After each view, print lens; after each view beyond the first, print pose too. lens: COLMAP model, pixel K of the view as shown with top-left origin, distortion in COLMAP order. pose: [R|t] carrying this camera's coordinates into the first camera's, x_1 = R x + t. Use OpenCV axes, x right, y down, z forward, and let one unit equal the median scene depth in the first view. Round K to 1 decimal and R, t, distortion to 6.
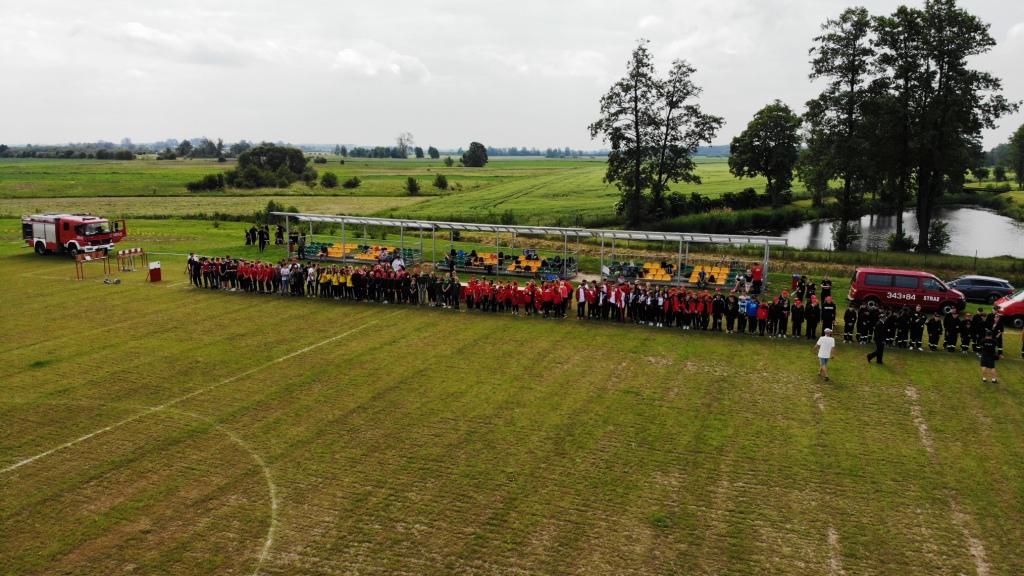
lens RADIAL K [[694.3, 0, 512.0], [0, 694.3, 288.0], [0, 0, 1]] dist [-0.003350, -0.004682]
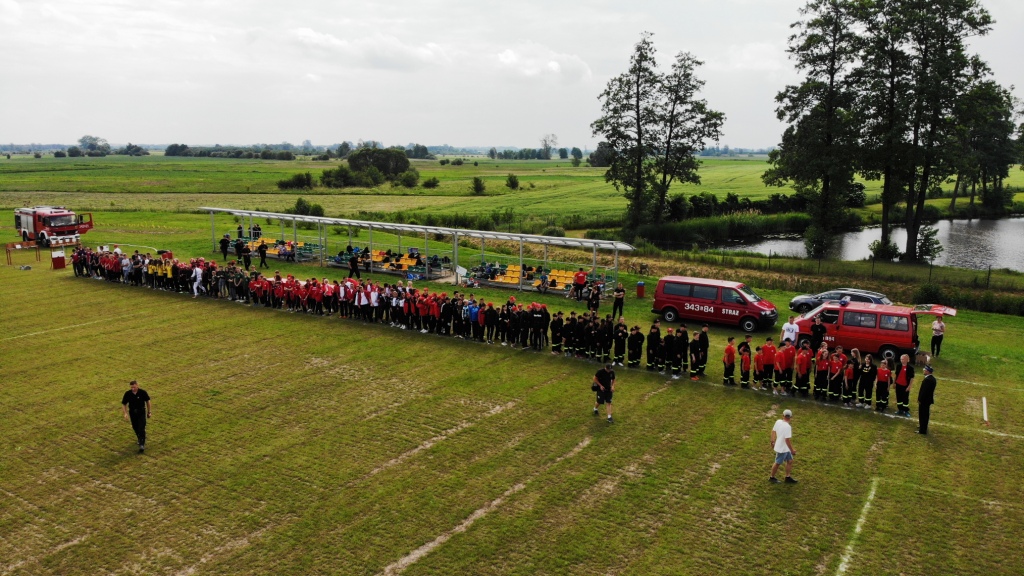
lens RADIAL K [[699.1, 0, 512.0], [0, 699.1, 288.0], [0, 0, 1]] dist [0.001296, 0.002139]
pose [[0.982886, 0.032914, -0.181249, 0.193261], [-0.033331, 0.999444, 0.000745, -0.002332], [0.181173, 0.005309, 0.983437, 0.025725]]
